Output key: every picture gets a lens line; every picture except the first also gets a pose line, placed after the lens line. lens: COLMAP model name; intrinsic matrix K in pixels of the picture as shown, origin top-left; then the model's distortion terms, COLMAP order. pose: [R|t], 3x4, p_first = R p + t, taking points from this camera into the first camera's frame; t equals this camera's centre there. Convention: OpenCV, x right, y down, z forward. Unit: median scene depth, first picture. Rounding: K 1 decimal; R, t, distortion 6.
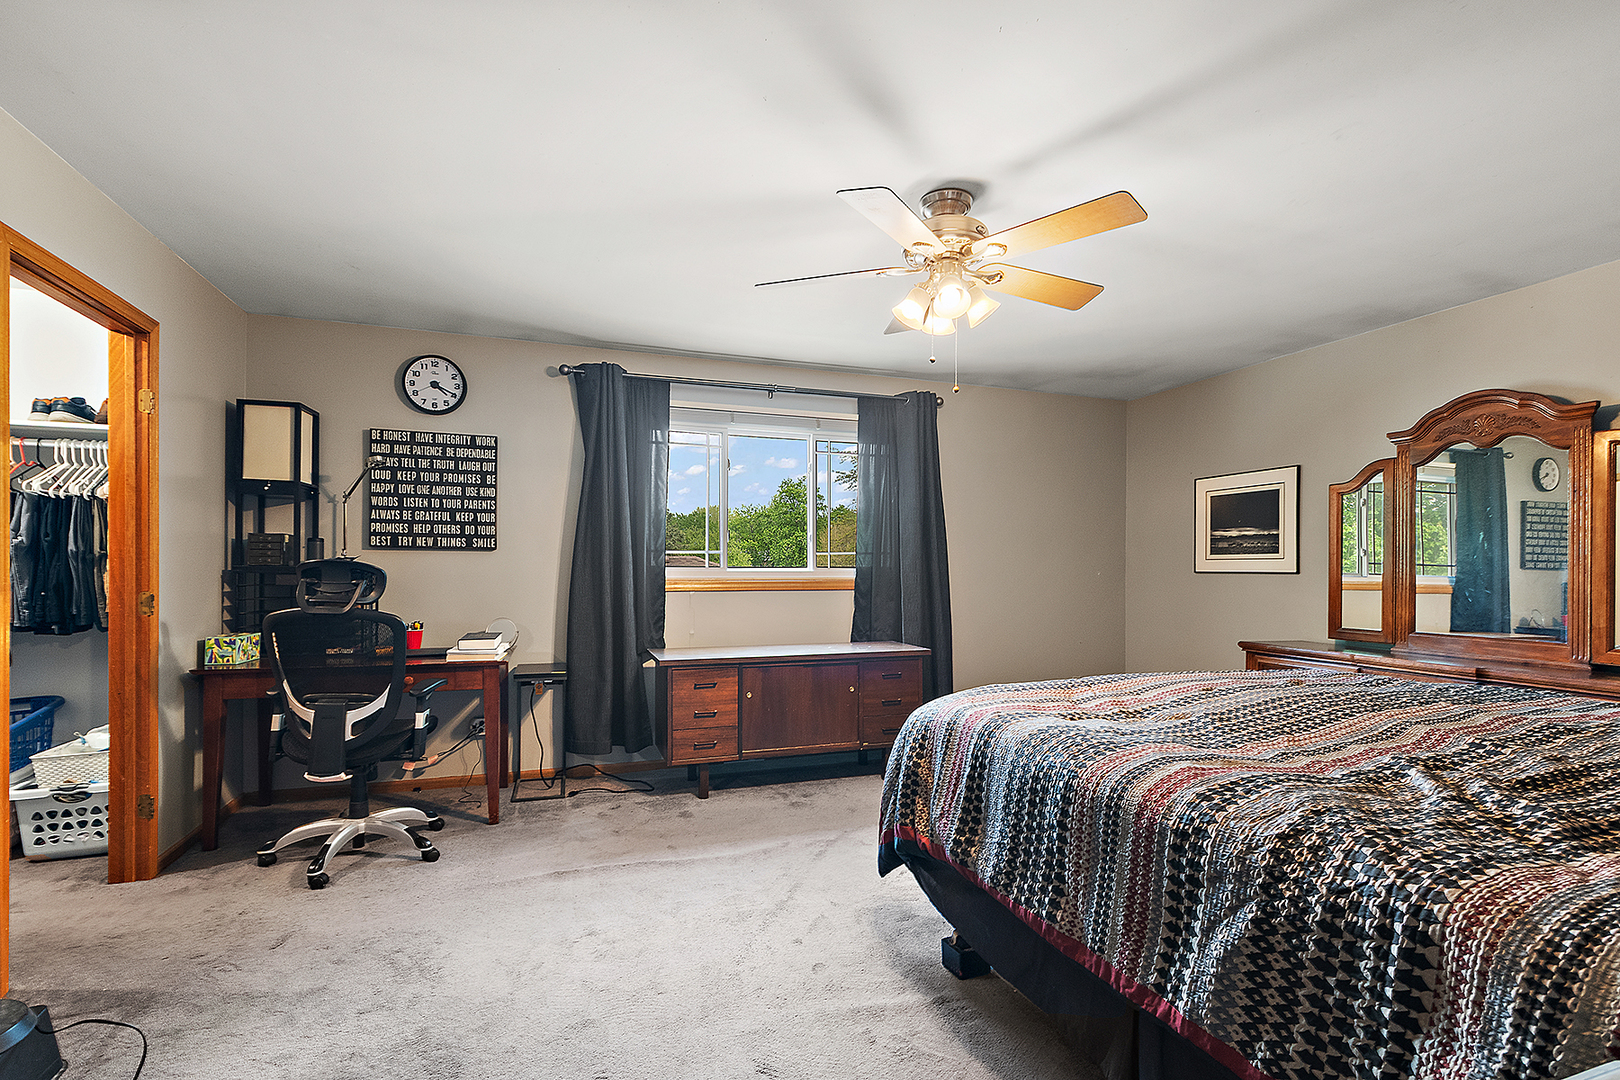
lens RADIAL K [[717.1, 0, 842.4], [0, 717.1, 567.9], [0, 0, 1]] dist [0.003006, -0.000043]
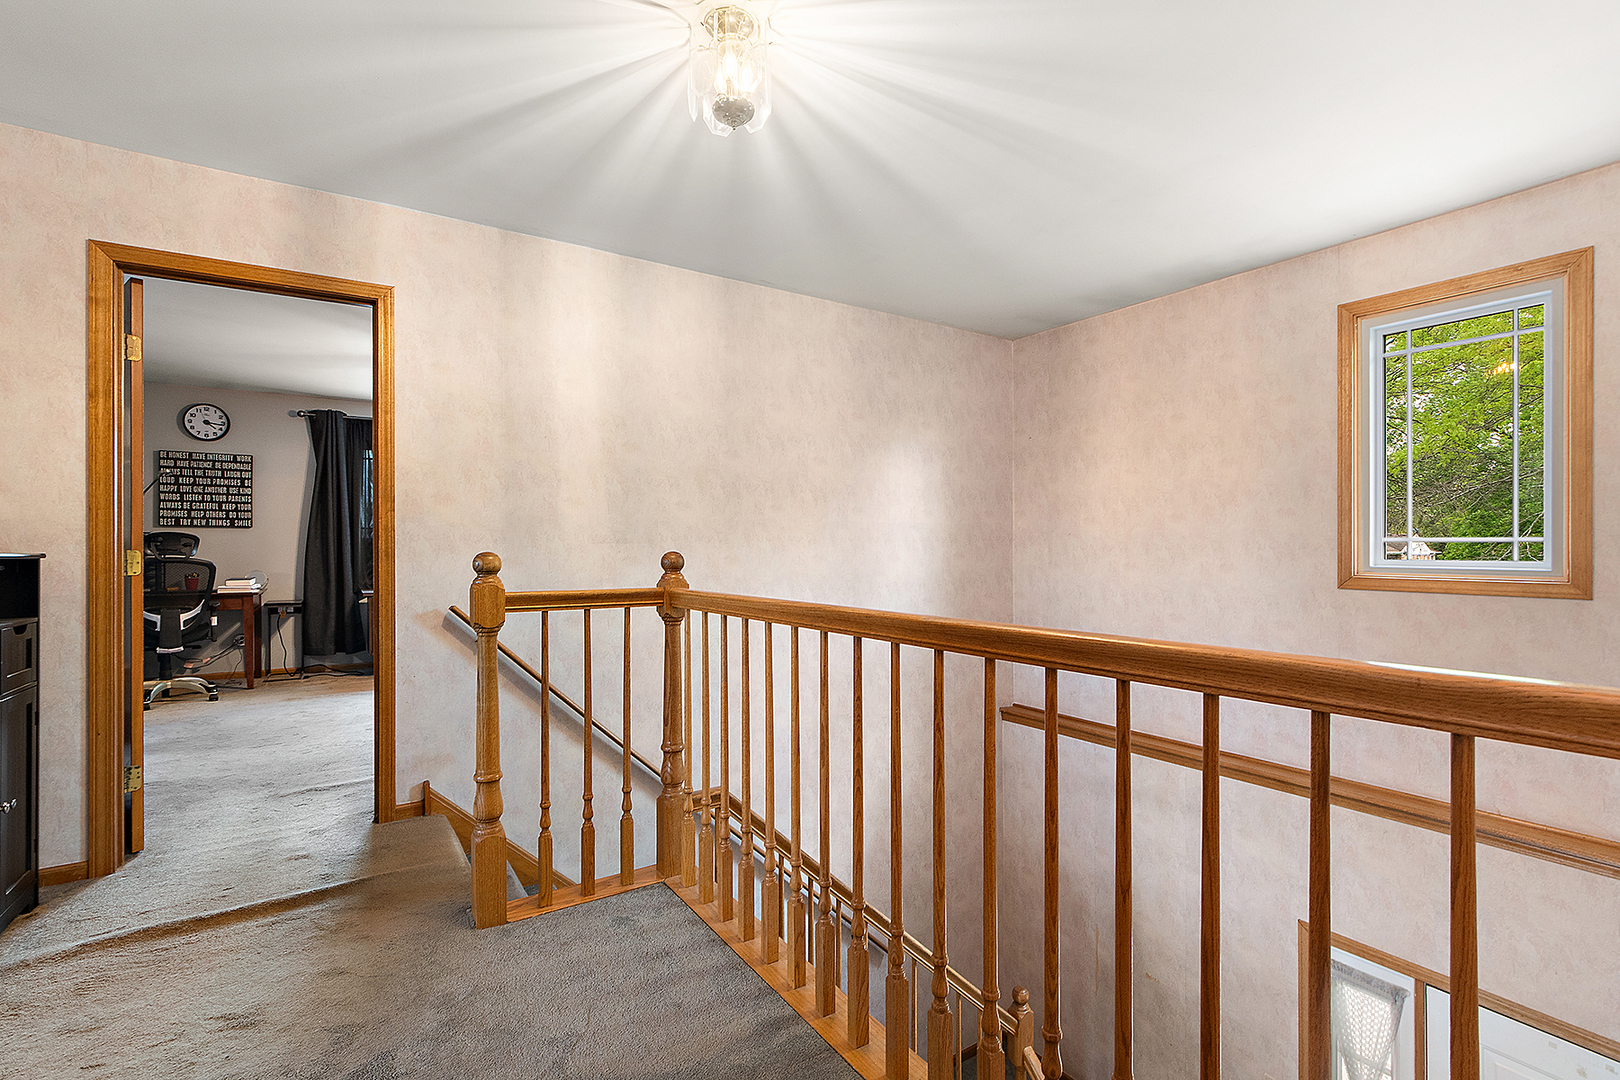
lens RADIAL K [[717.1, 0, 811.2], [0, 717.1, 542.7], [0, 0, 1]] dist [0.003006, -0.000043]
pose [[0.968210, -0.005406, 0.250079, 0.315045], [0.006607, 0.999970, -0.003964, 0.022568], [-0.250050, 0.005490, 0.968217, -0.844468]]
